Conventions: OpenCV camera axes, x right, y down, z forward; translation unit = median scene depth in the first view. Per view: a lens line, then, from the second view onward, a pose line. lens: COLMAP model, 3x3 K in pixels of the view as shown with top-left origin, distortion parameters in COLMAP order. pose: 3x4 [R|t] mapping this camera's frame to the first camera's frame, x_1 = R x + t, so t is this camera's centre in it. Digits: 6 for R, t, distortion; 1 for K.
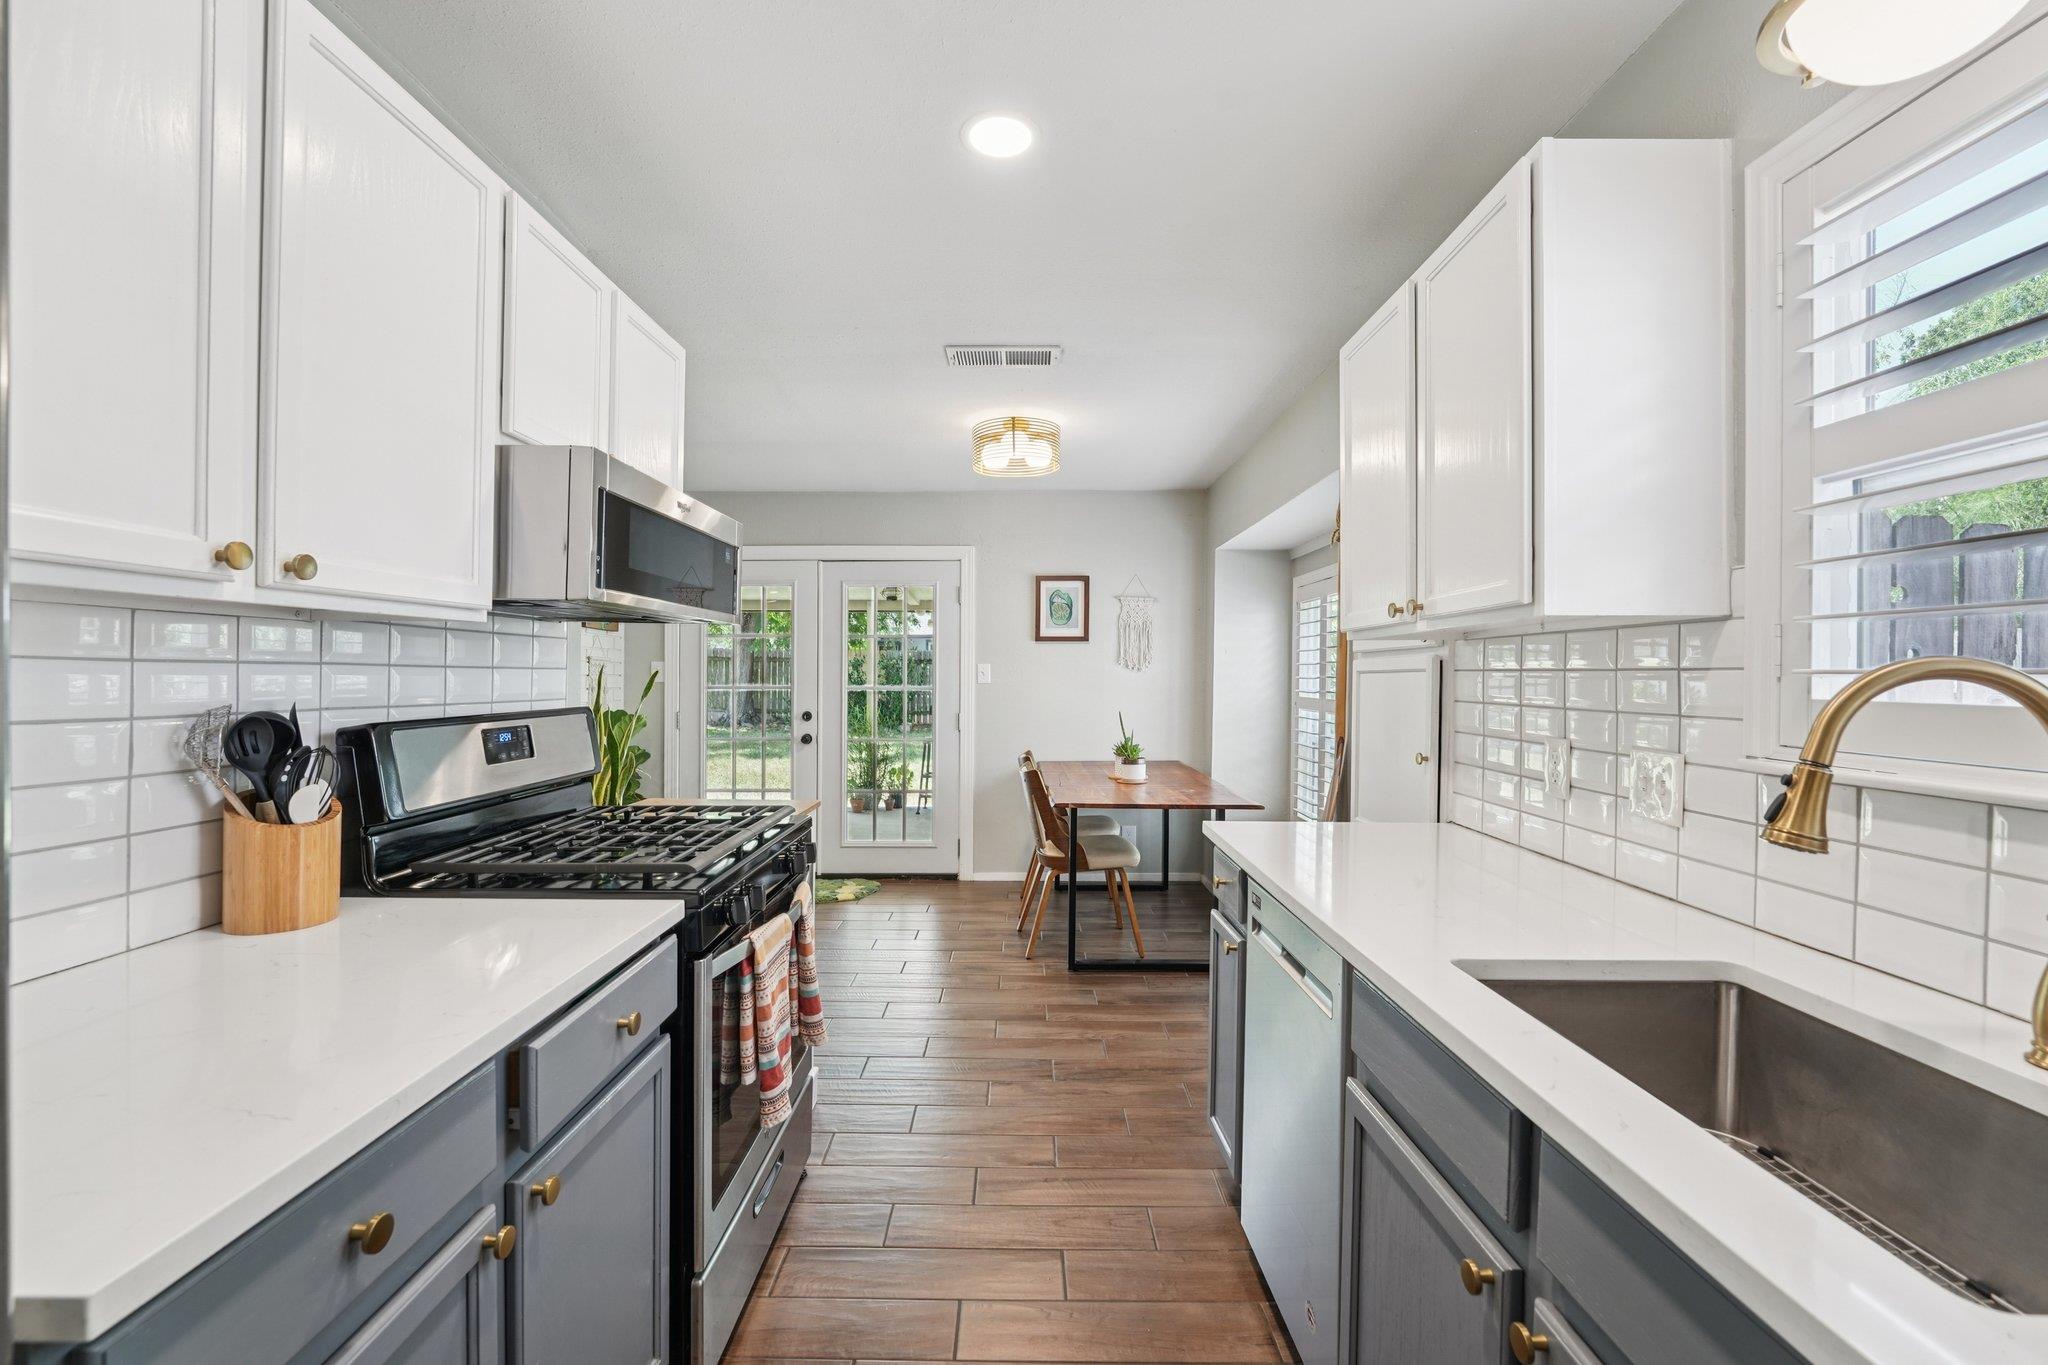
lens RADIAL K [[845.5, 0, 1011.8], [0, 845.5, 676.4], [0, 0, 1]] dist [-0.020825, -0.000101]
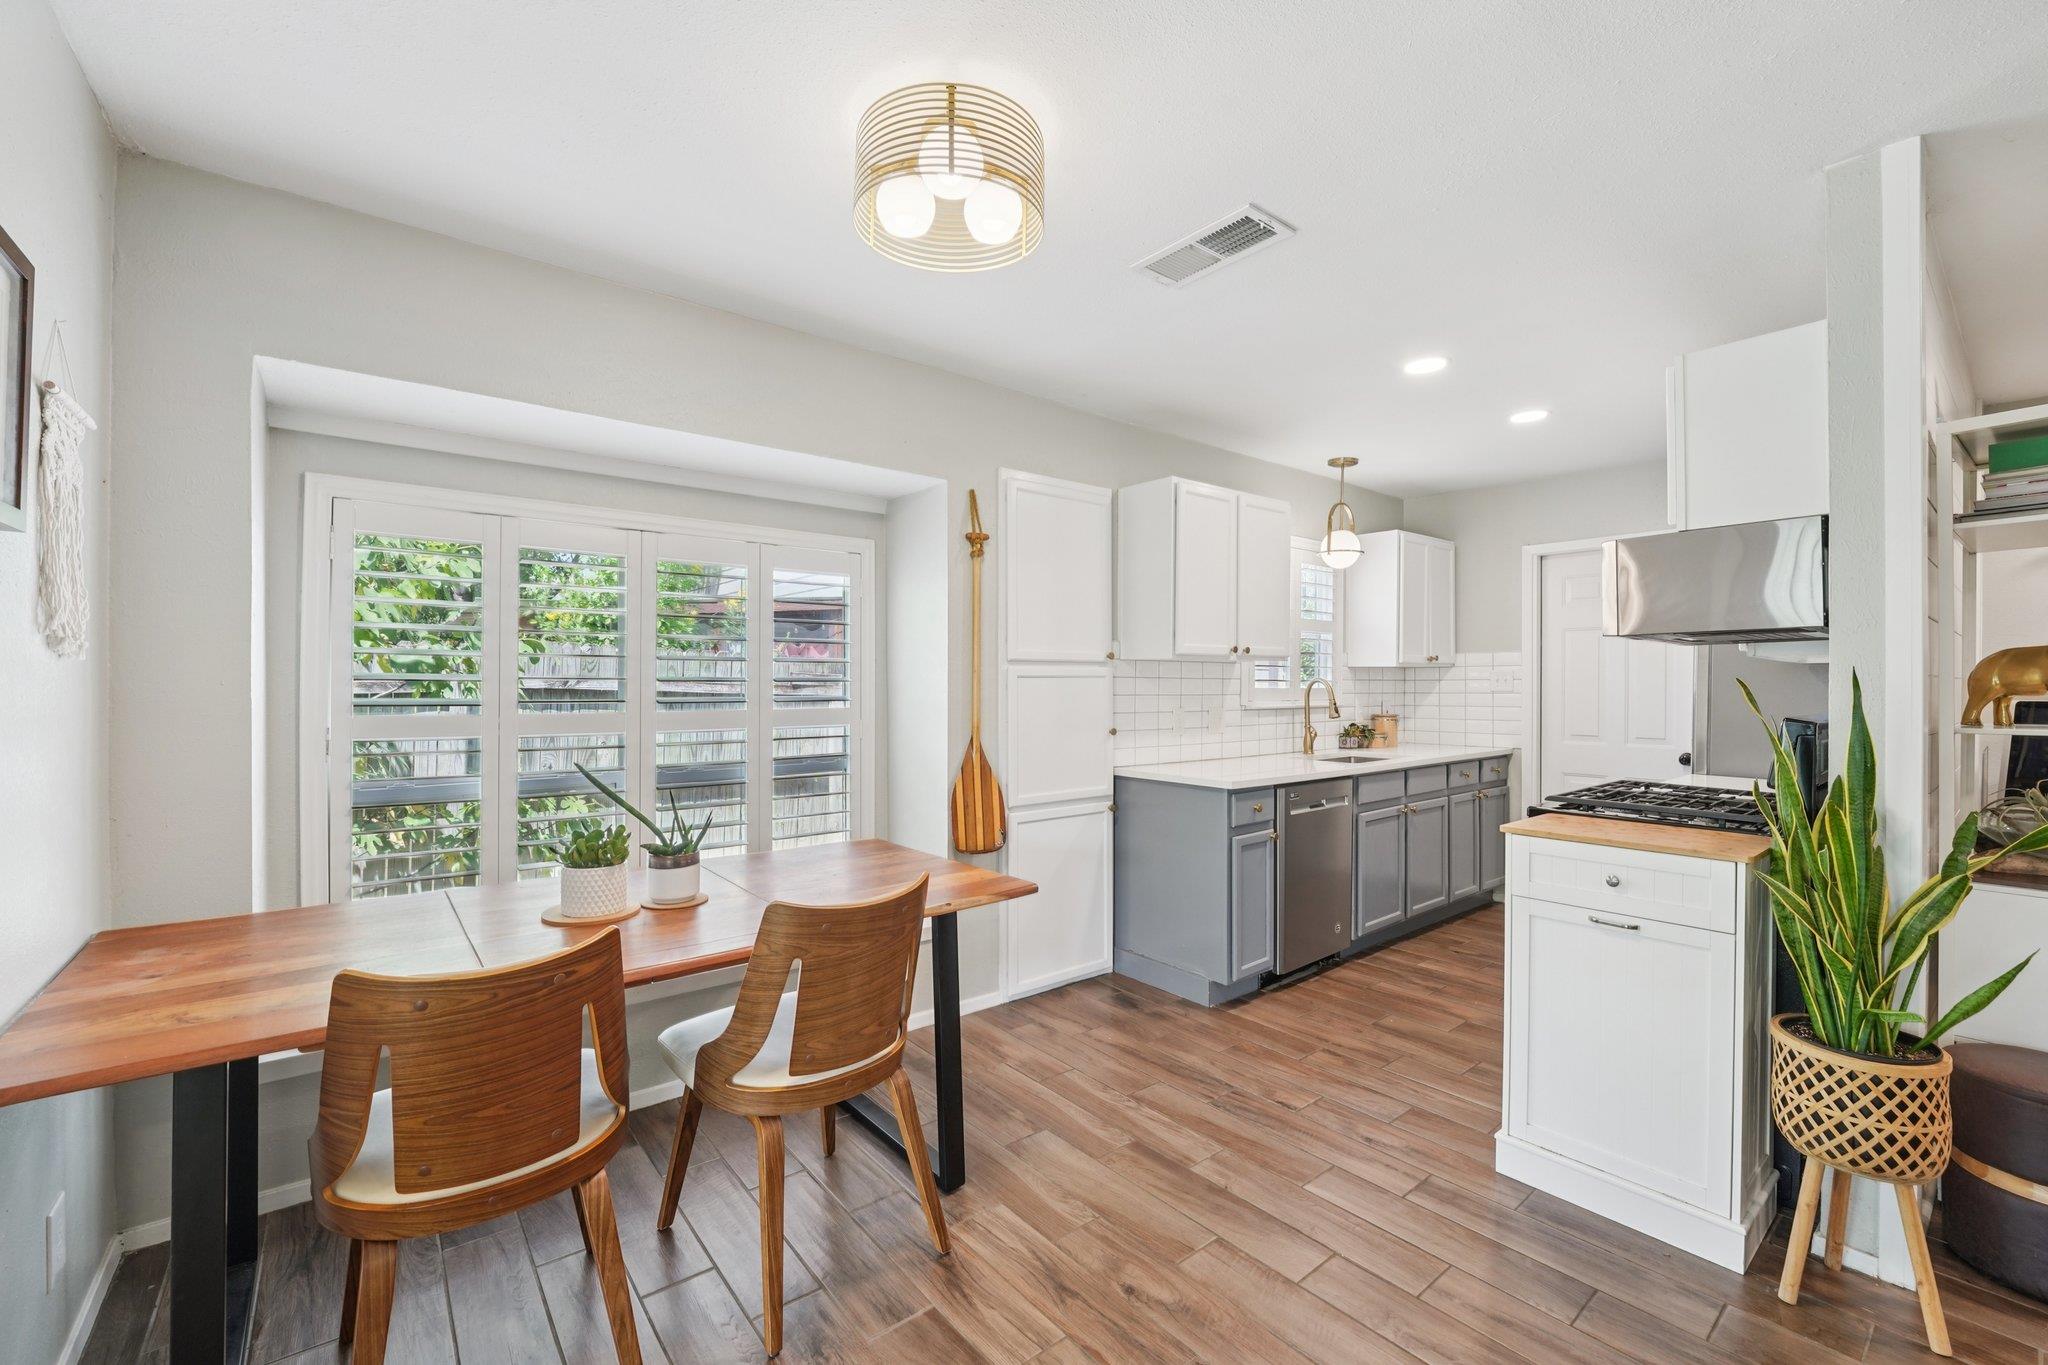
lens RADIAL K [[845.5, 0, 1011.8], [0, 845.5, 676.4], [0, 0, 1]] dist [-0.020825, -0.000101]
pose [[-0.632768, -0.001814, 0.774339, -0.277267], [-0.007117, 0.999969, -0.003473, -0.001334], [-0.774309, -0.007709, -0.632761, 0.924011]]
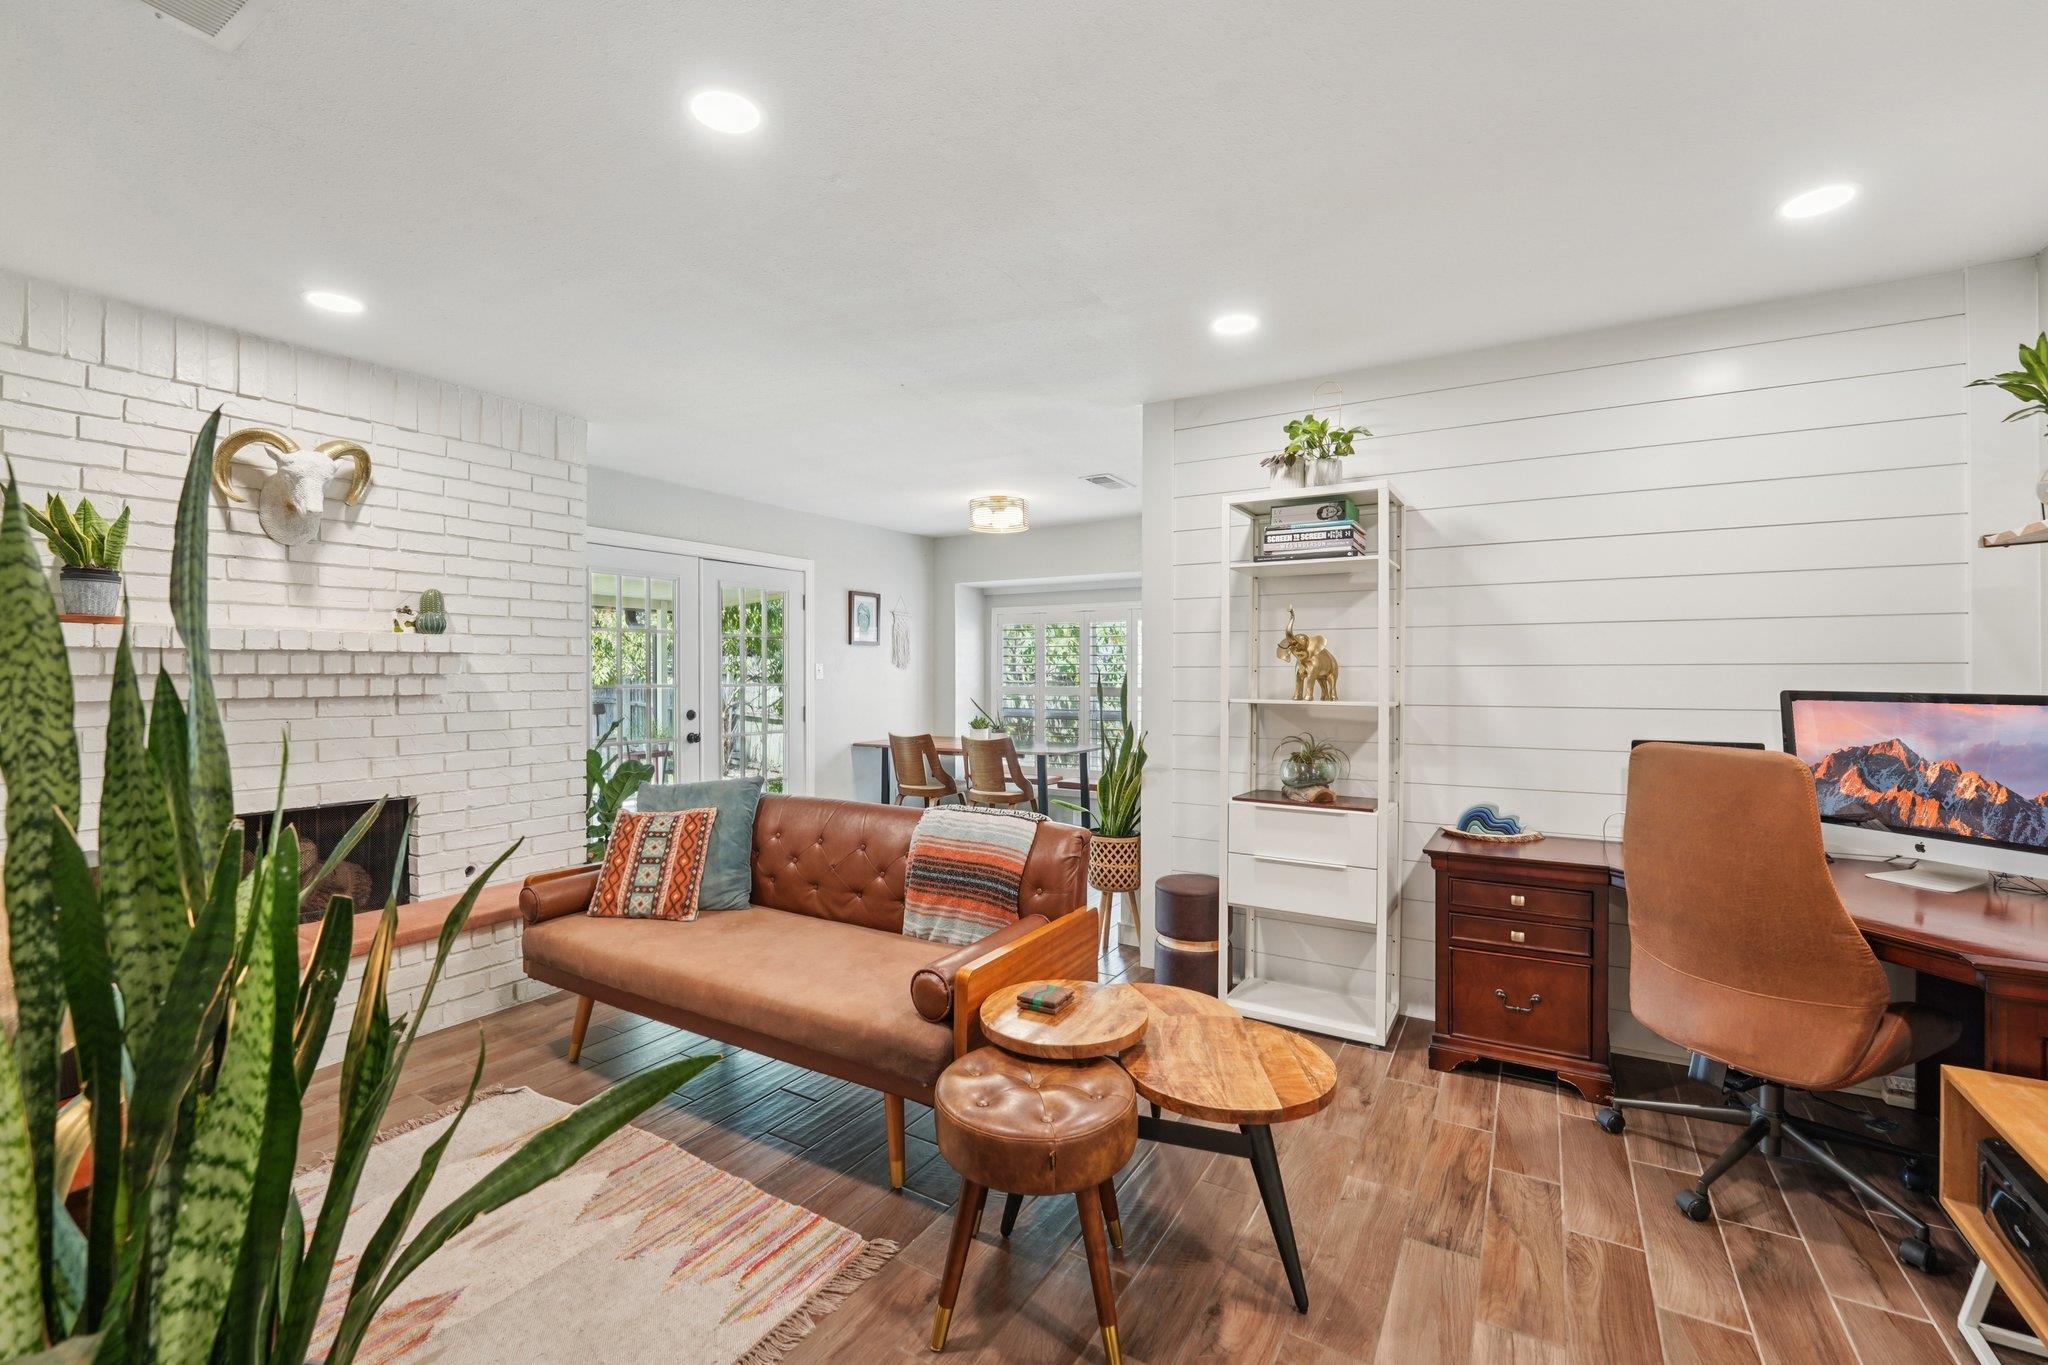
lens RADIAL K [[845.5, 0, 1011.8], [0, 845.5, 676.4], [0, 0, 1]] dist [-0.020825, -0.000101]
pose [[0.509914, -0.006162, 0.860204, -0.900080], [0.001873, 0.999980, 0.006053, -0.002828], [-0.860224, -0.001475, 0.509915, 0.181174]]
